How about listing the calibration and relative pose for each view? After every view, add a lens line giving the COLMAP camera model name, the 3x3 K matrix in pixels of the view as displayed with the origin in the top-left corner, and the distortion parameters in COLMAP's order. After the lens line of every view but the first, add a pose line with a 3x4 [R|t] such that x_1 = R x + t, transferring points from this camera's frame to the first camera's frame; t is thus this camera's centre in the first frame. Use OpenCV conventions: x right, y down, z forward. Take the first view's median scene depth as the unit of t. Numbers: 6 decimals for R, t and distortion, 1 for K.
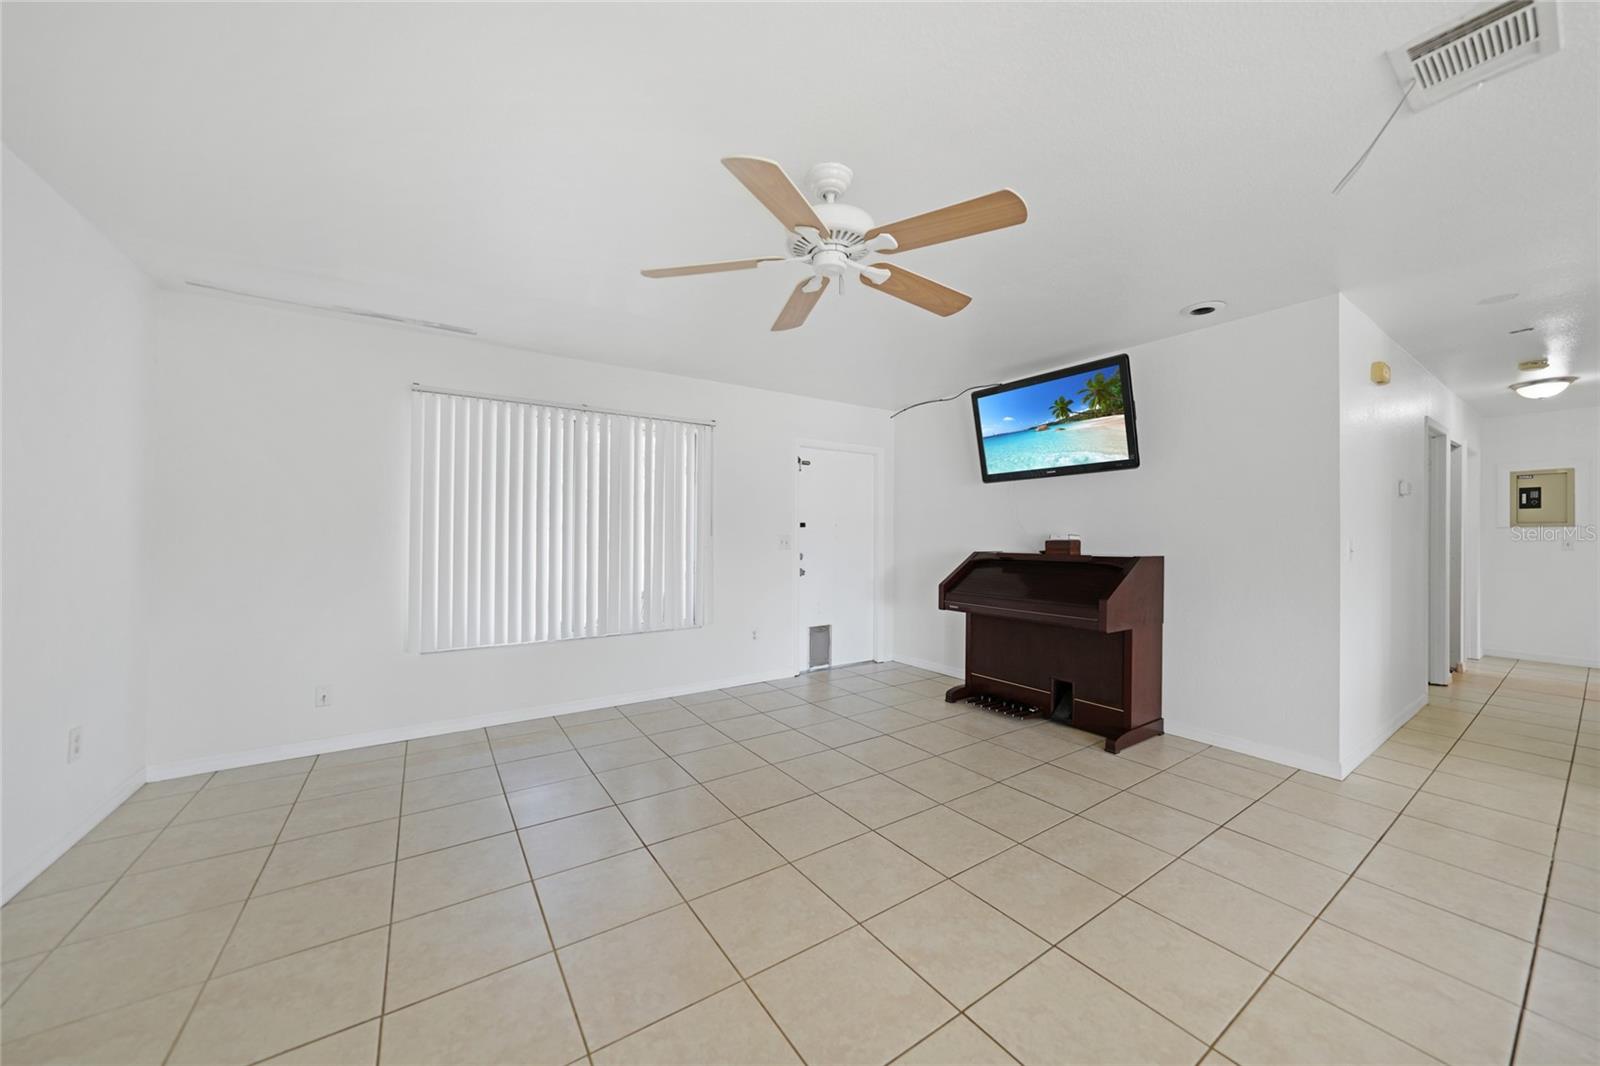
lens RADIAL K [[567.9, 0, 817.3], [0, 567.9, 528.3], [0, 0, 1]] dist [-0.009258, 0.001204]
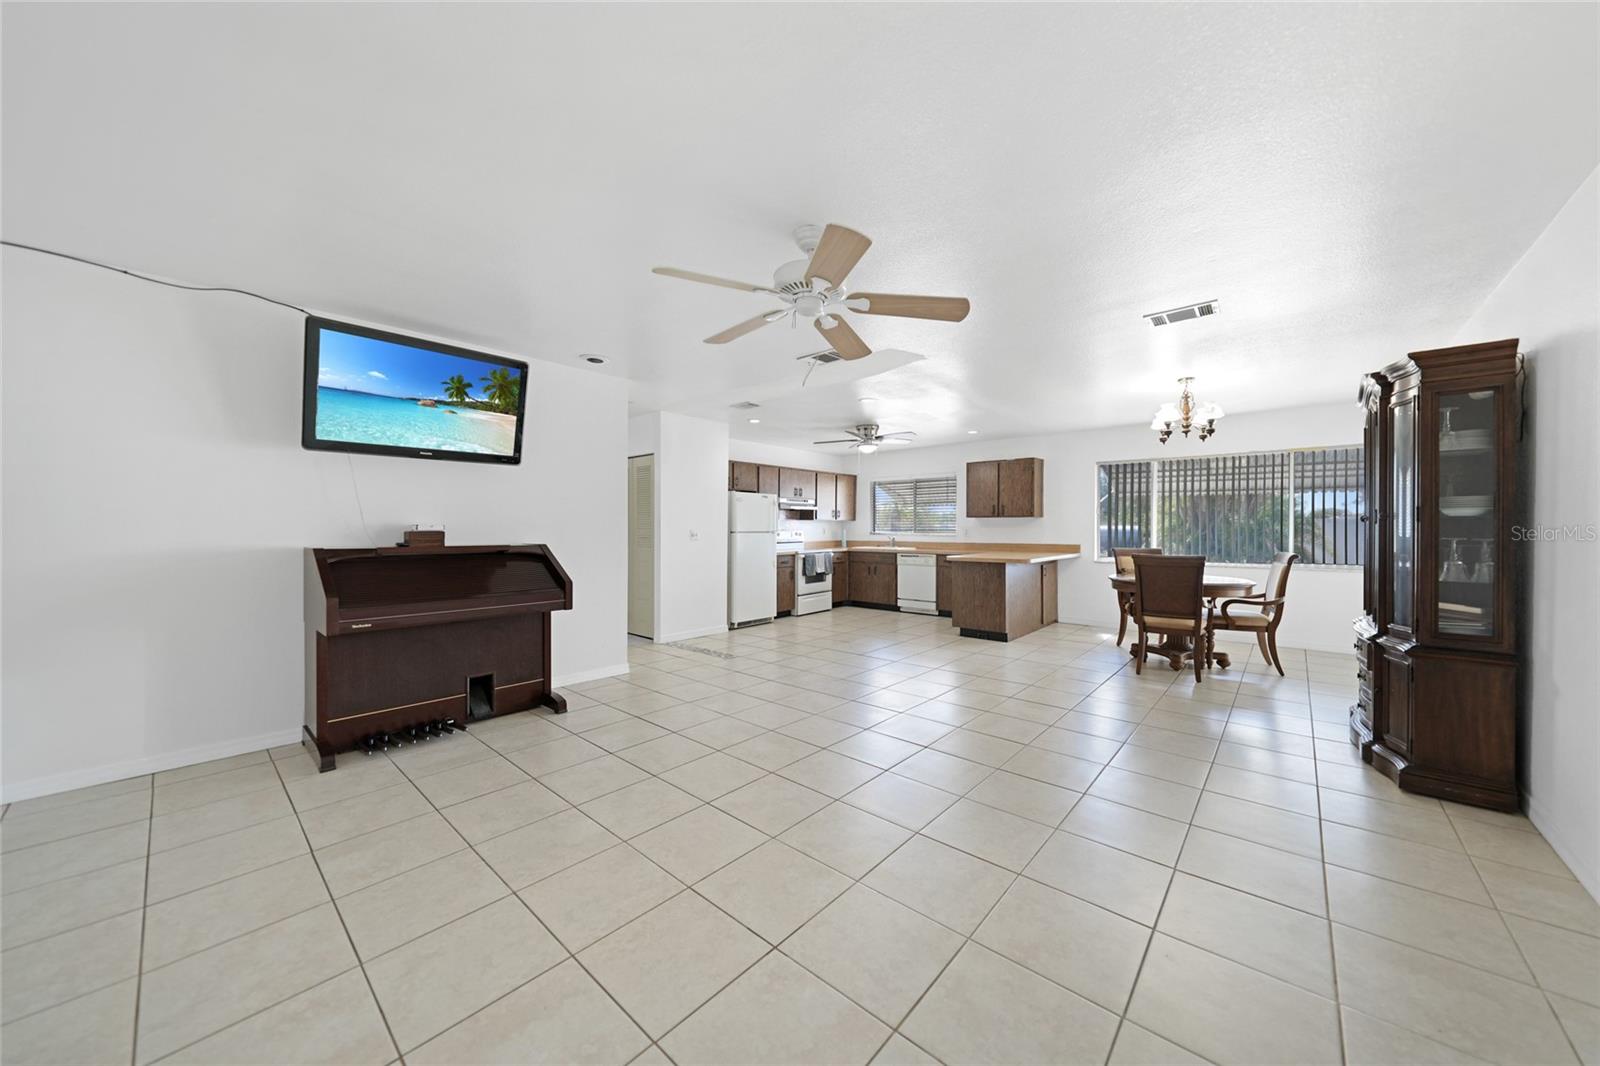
lens RADIAL K [[567.9, 0, 788.8], [0, 567.9, 534.3], [0, 0, 1]] dist [-0.009258, 0.001204]
pose [[-0.230305, -0.013300, 0.973027, -0.590282], [-0.016239, 0.999820, 0.009823, 0.008813], [-0.972983, -0.013539, -0.230480, 0.673551]]
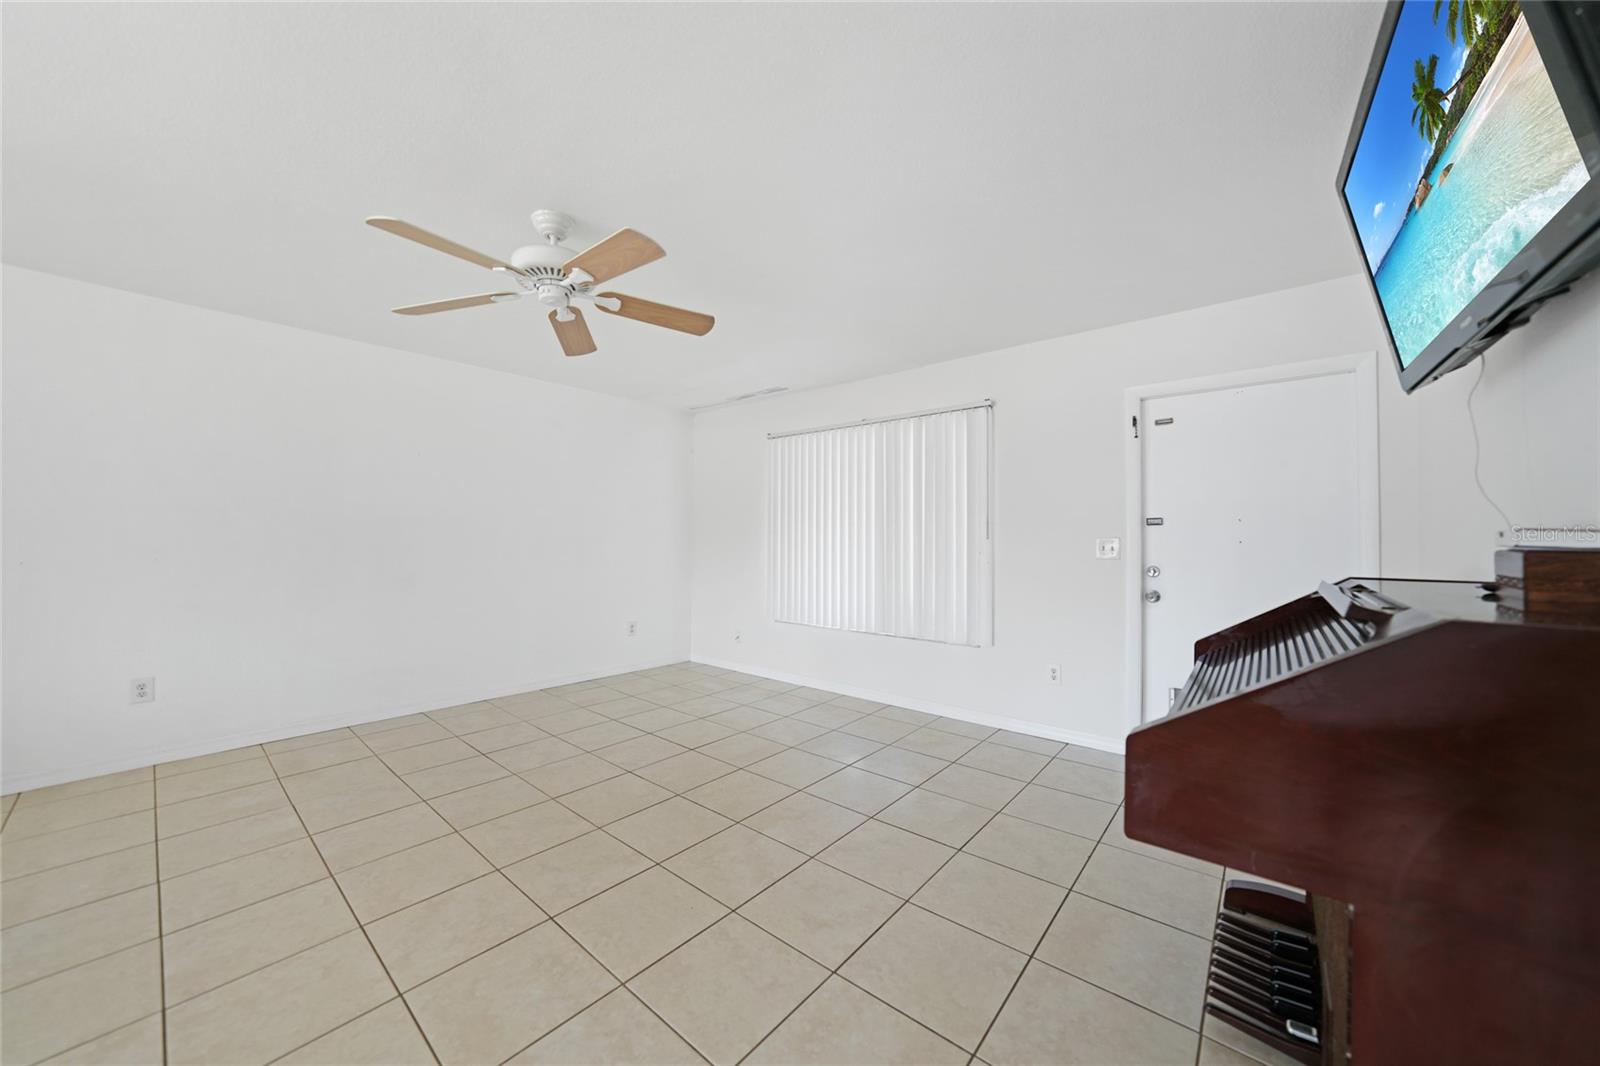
lens RADIAL K [[567.9, 0, 795.5], [0, 567.9, 537.0], [0, 0, 1]] dist [-0.009258, 0.001204]
pose [[0.255037, -0.005909, -0.966913, 0.621456], [0.007125, 0.999966, -0.004231, 0.013272], [0.966905, -0.005810, 0.255071, 0.597040]]
